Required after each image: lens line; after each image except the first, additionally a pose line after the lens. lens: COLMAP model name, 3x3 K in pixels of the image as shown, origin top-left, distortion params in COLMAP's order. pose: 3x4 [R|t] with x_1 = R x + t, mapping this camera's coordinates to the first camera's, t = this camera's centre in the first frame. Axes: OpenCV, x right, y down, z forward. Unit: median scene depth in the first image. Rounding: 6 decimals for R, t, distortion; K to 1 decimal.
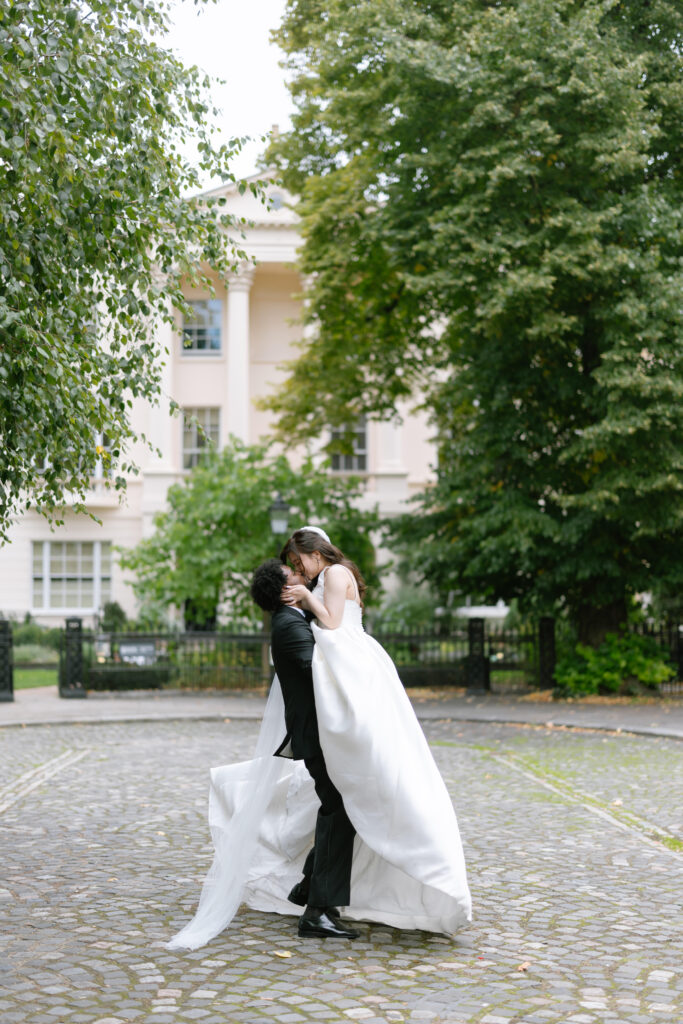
lens RADIAL K [[1491.1, 0, 341.5], [0, 1491.1, 512.0], [0, 0, 1]] dist [0.007276, -0.008501]
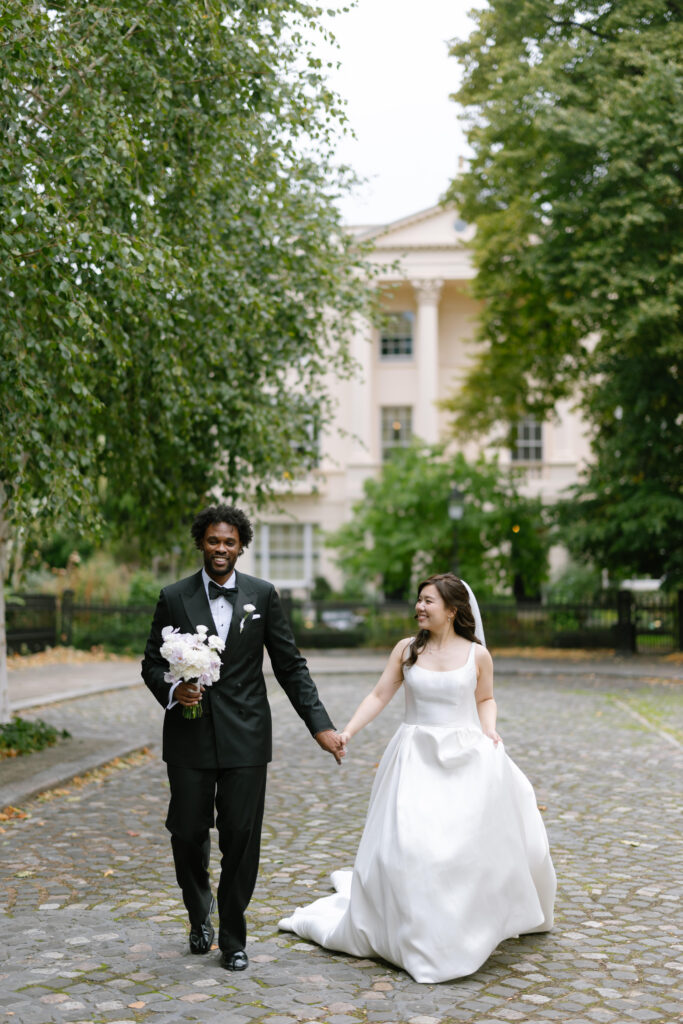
lens RADIAL K [[1429.8, 0, 361.1], [0, 1429.8, 513.0], [0, 0, 1]] dist [0.080164, 0.045014]
pose [[0.991397, -0.005008, -0.130791, 0.035553], [0.007415, 0.999812, 0.017917, -0.012095], [0.130676, -0.018732, 0.991248, -0.153049]]
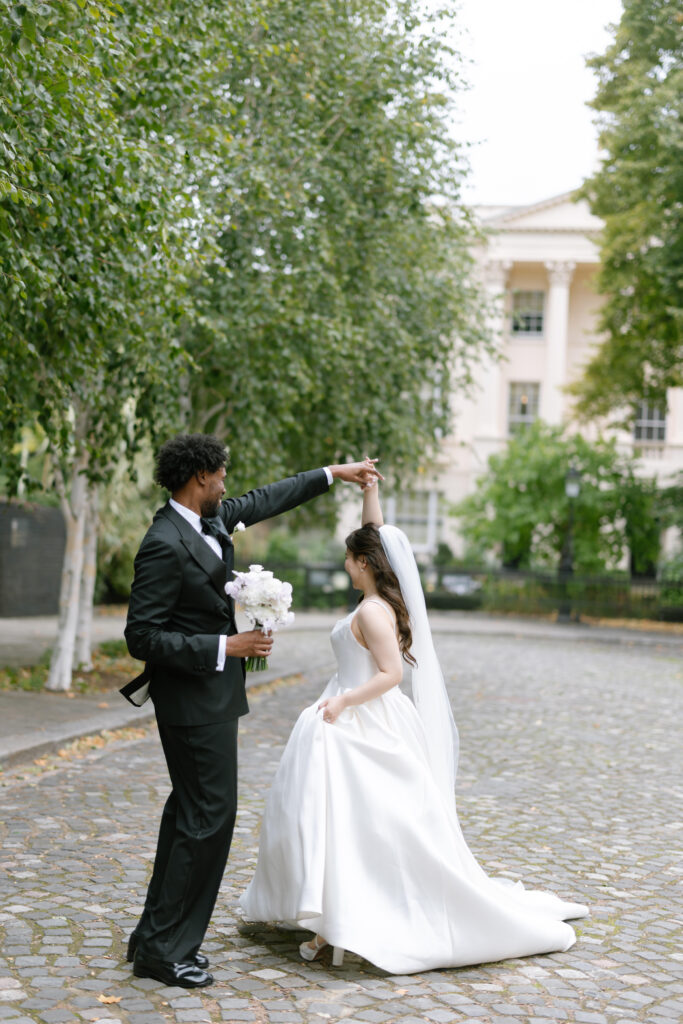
lens RADIAL K [[1491.1, 0, 341.5], [0, 1491.1, 512.0], [0, 0, 1]] dist [0.007276, -0.008501]
pose [[0.972776, 0.046819, -0.226968, 0.060591], [-0.037476, 0.998270, 0.045305, -0.023695], [0.228696, -0.035566, 0.972848, -0.303876]]
